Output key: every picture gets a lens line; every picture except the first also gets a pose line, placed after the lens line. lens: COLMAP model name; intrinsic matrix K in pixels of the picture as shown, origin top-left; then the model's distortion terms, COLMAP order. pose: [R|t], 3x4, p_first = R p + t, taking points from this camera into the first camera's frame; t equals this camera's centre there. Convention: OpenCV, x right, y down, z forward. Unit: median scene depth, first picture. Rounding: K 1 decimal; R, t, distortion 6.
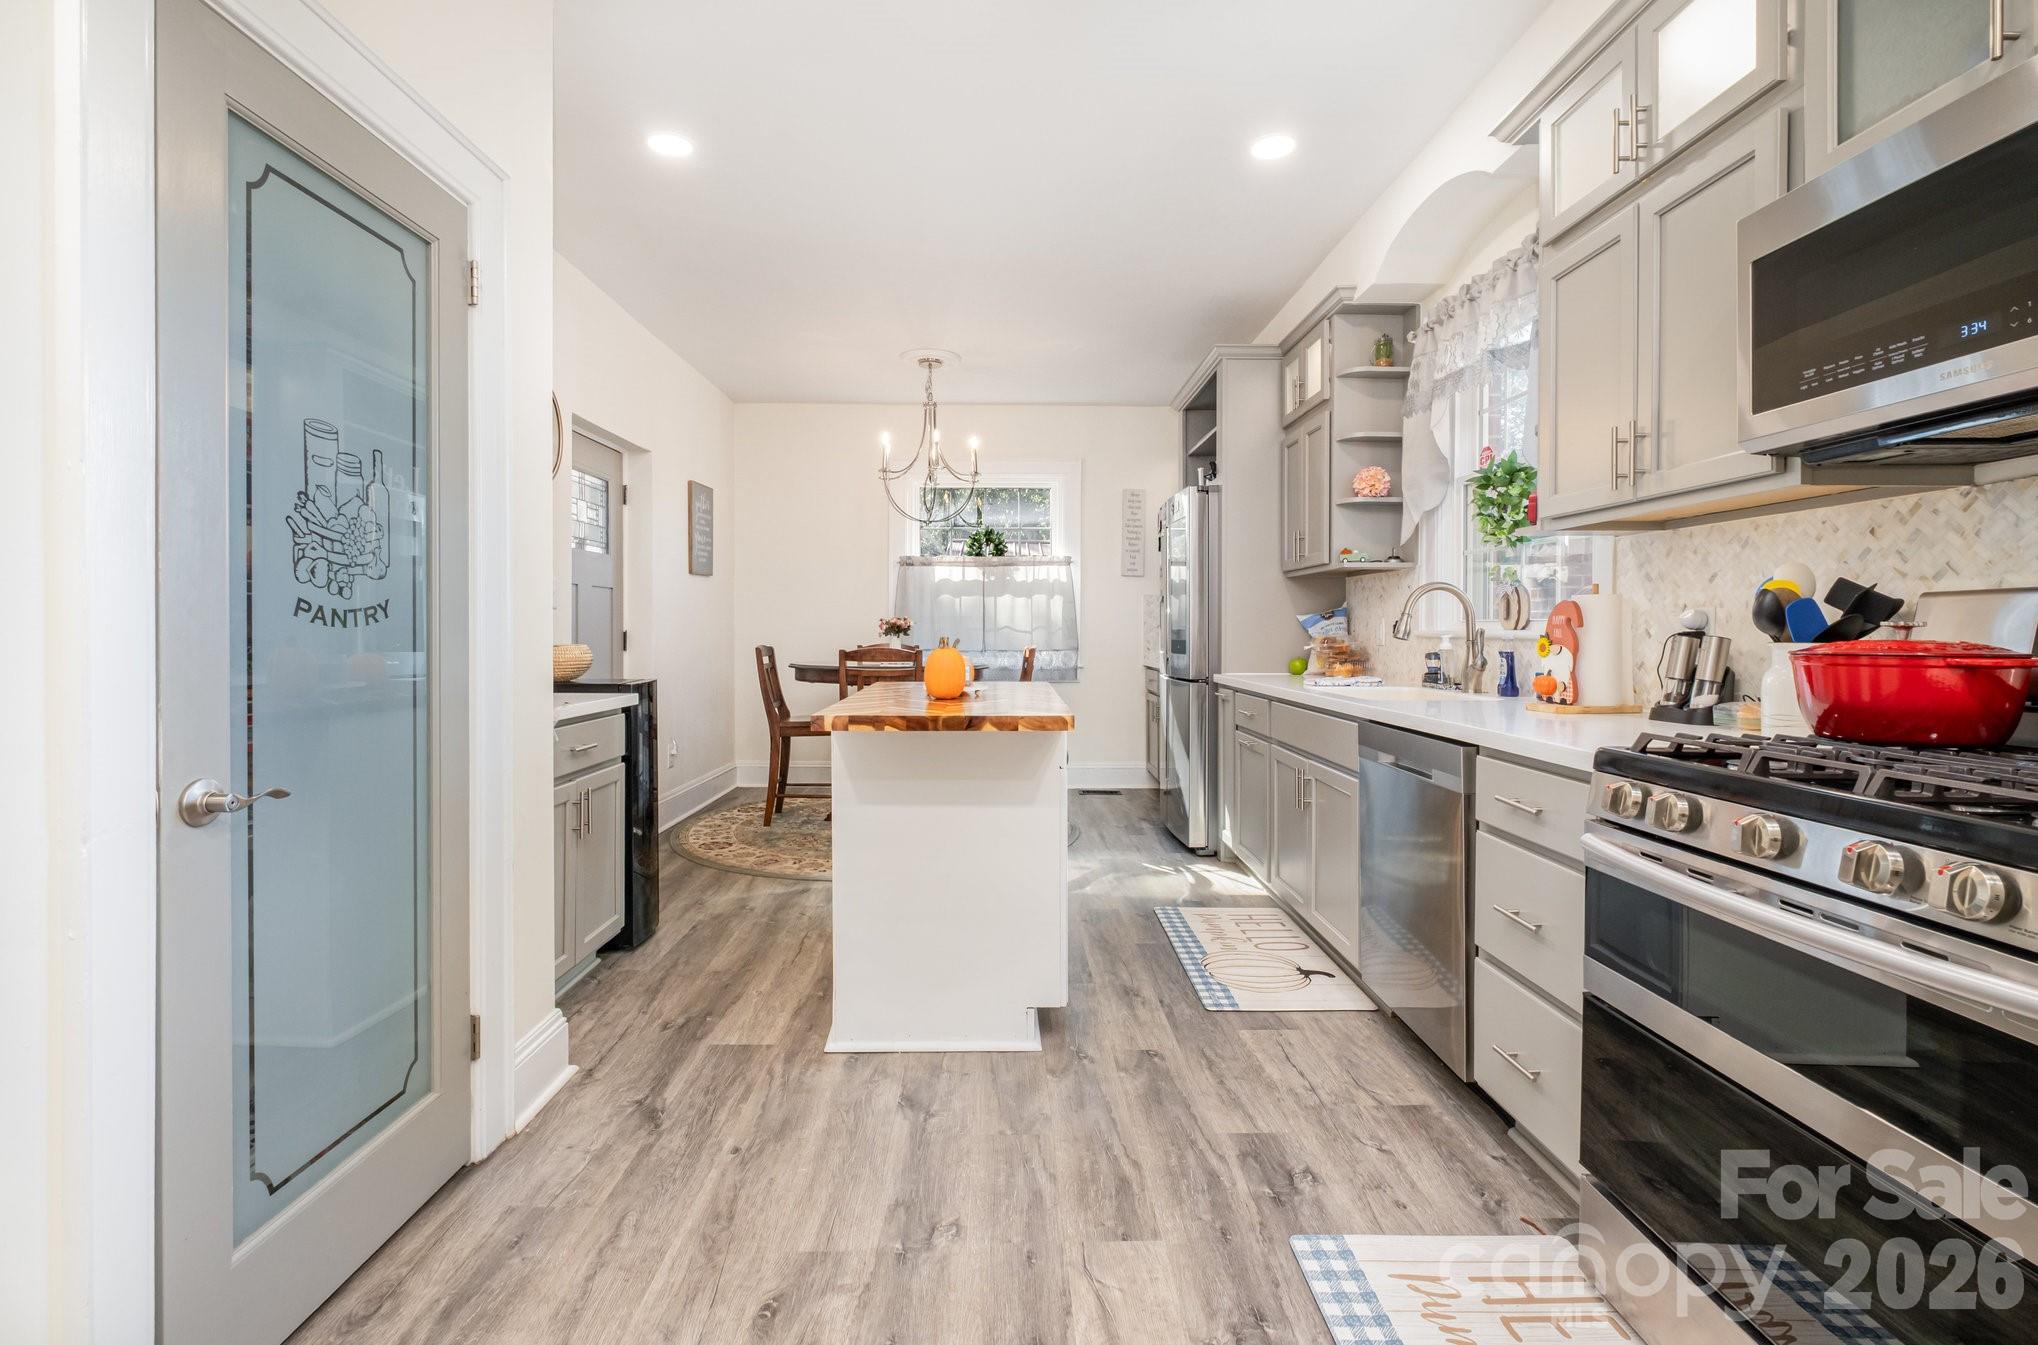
lens RADIAL K [[915.3, 0, 1019.8], [0, 915.3, 634.2], [0, 0, 1]] dist [0.000623, 0.000048]
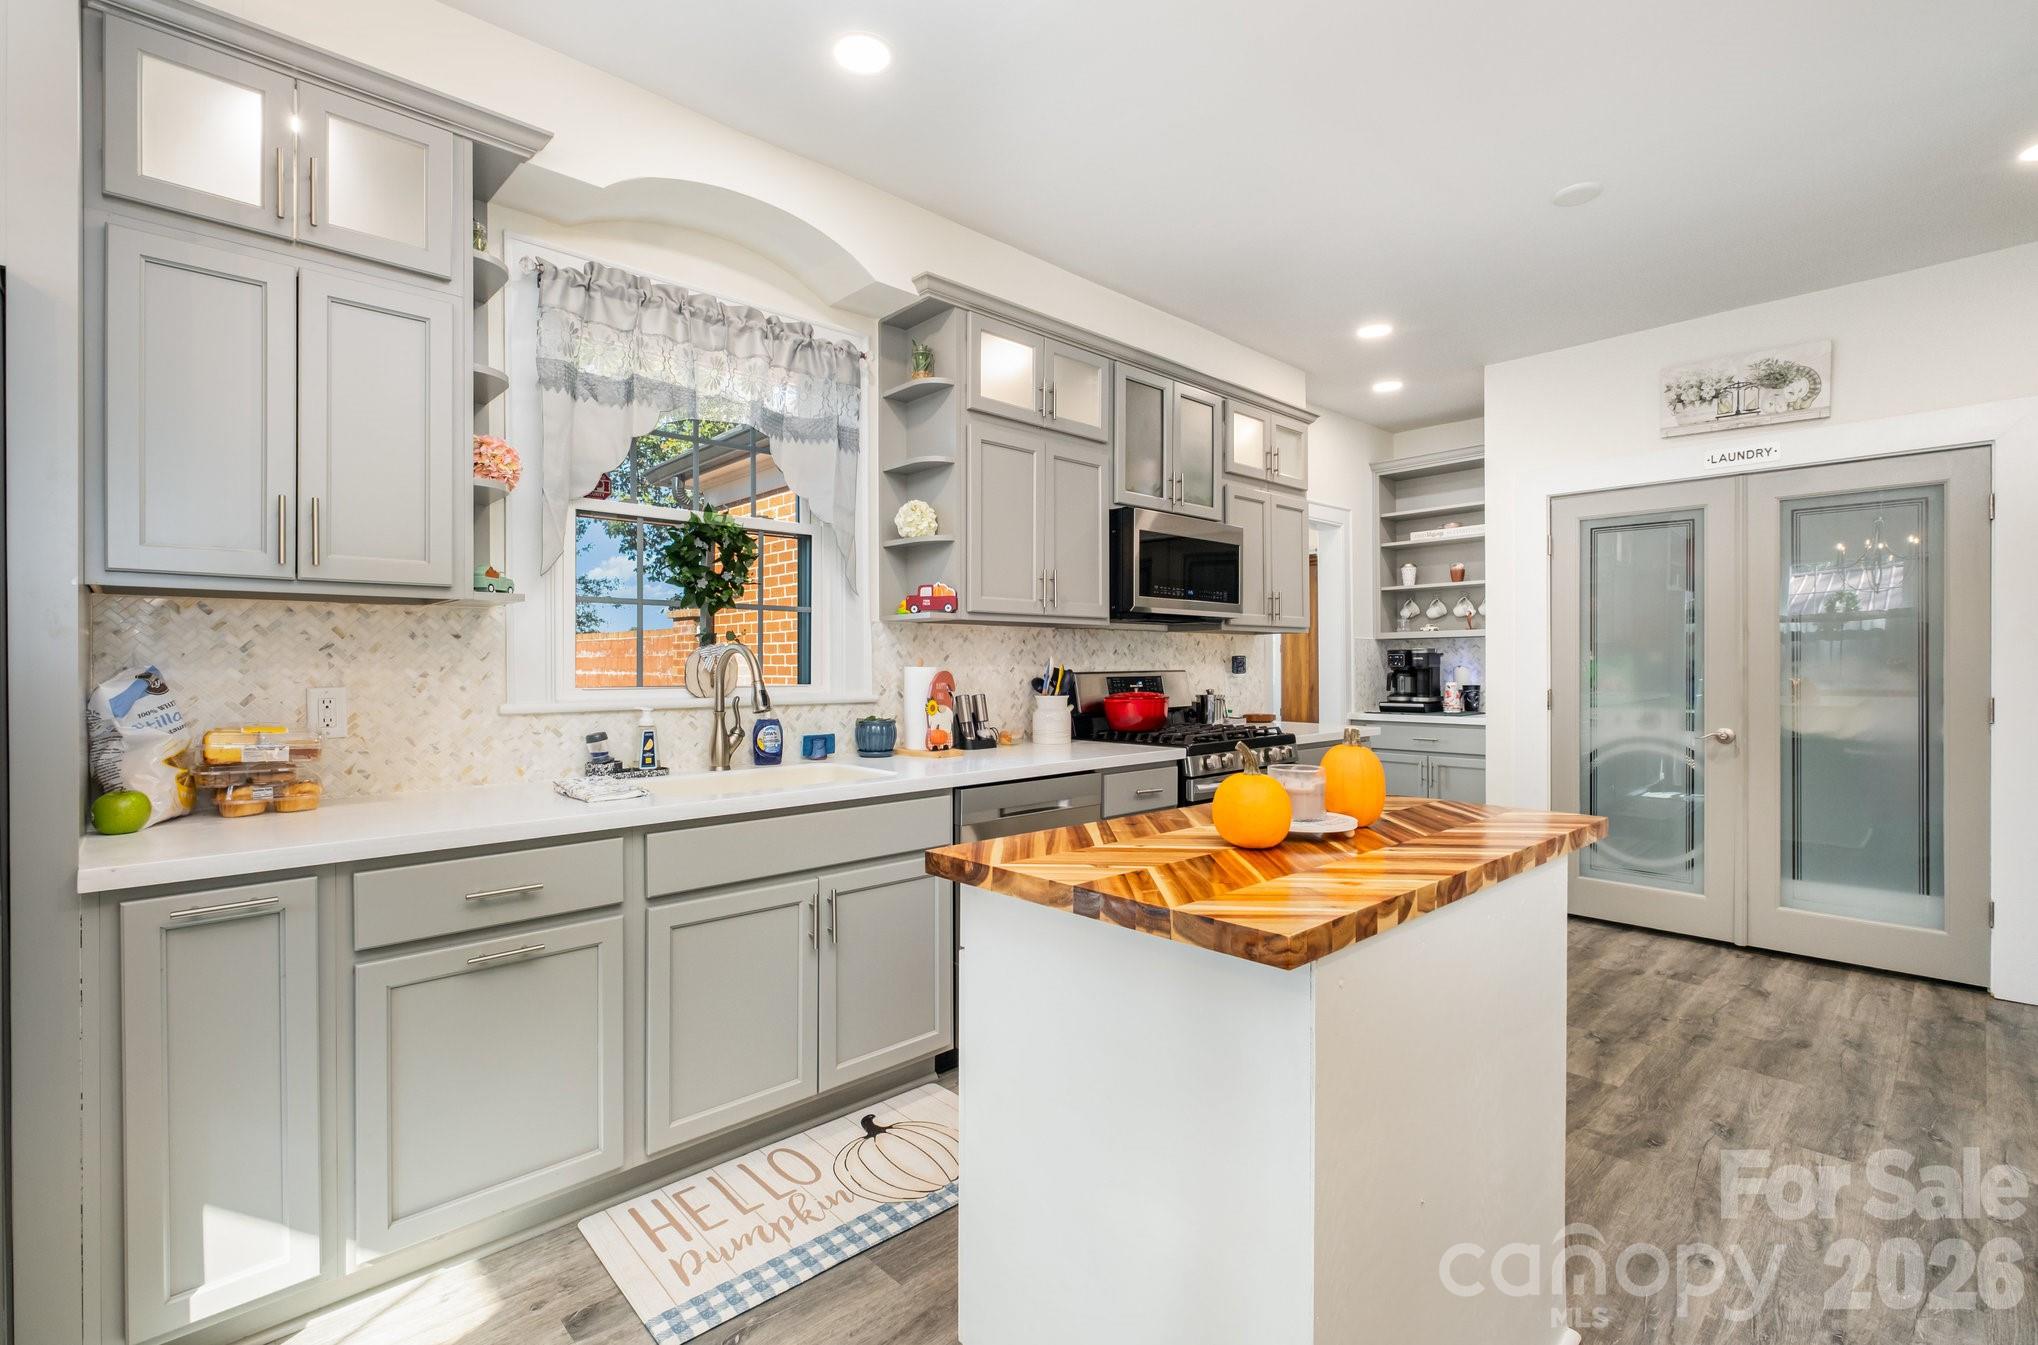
lens RADIAL K [[906.9, 0, 995.4], [0, 906.9, 664.4], [0, 0, 1]] dist [0.002624, 0.000479]
pose [[-0.655085, 0.001145, 0.755554, -0.440020], [0.006430, 0.999971, 0.004059, -0.050825], [-0.755527, 0.007517, -0.655074, 1.771440]]
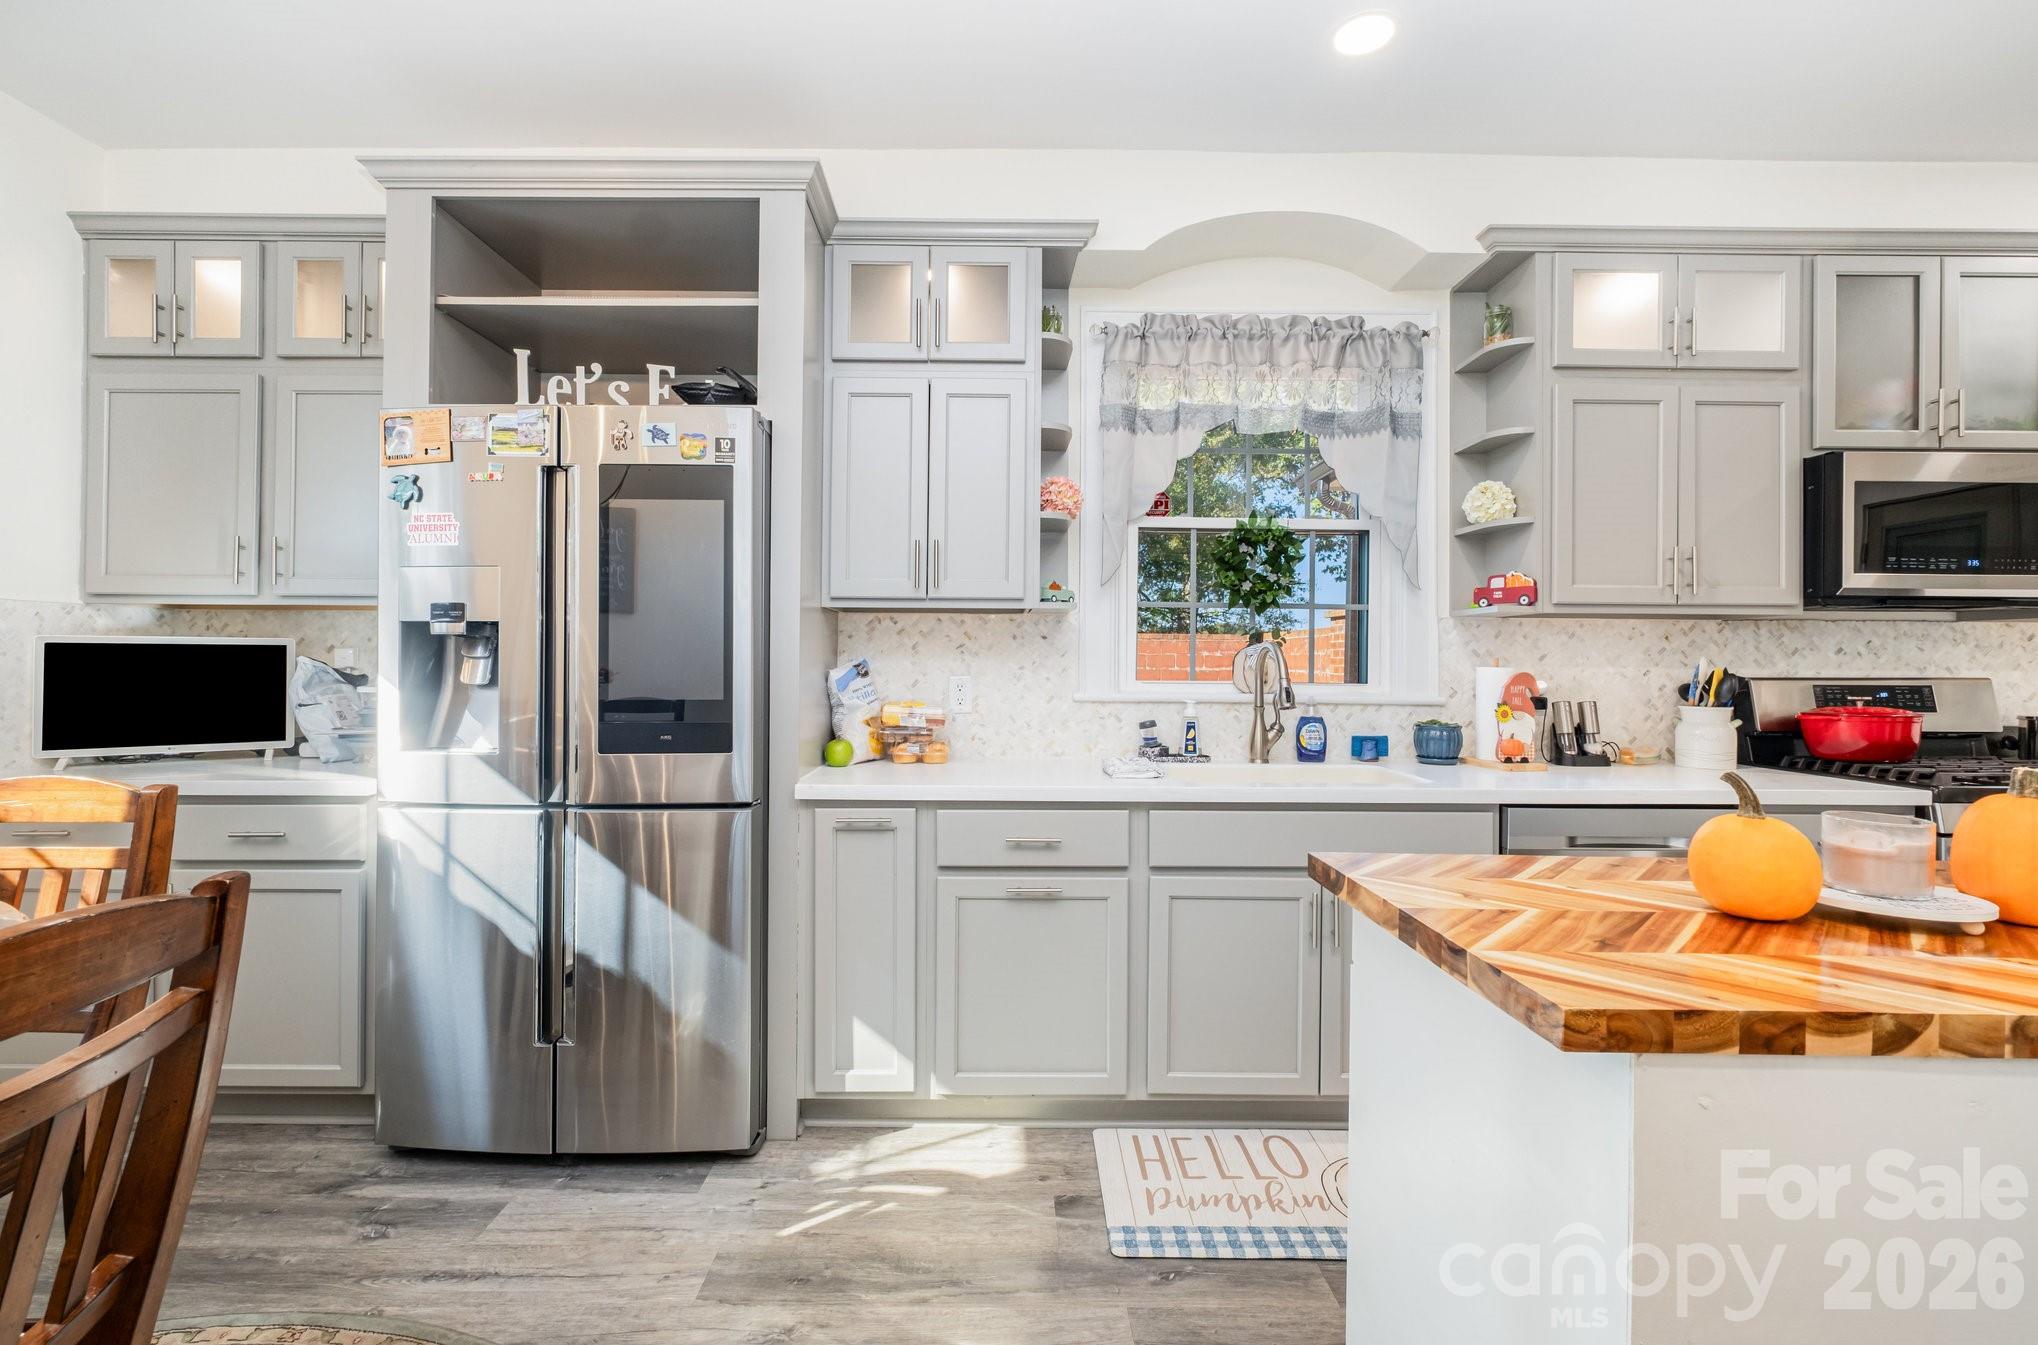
lens RADIAL K [[898.4, 0, 1012.7], [0, 898.4, 654.0], [0, 0, 1]] dist [-0.000651, -0.000404]
pose [[0.016669, 0.007808, 0.999831, -0.542191], [-0.002779, 0.999966, -0.007763, -0.048922], [-0.999857, -0.002649, 0.016690, 1.595342]]
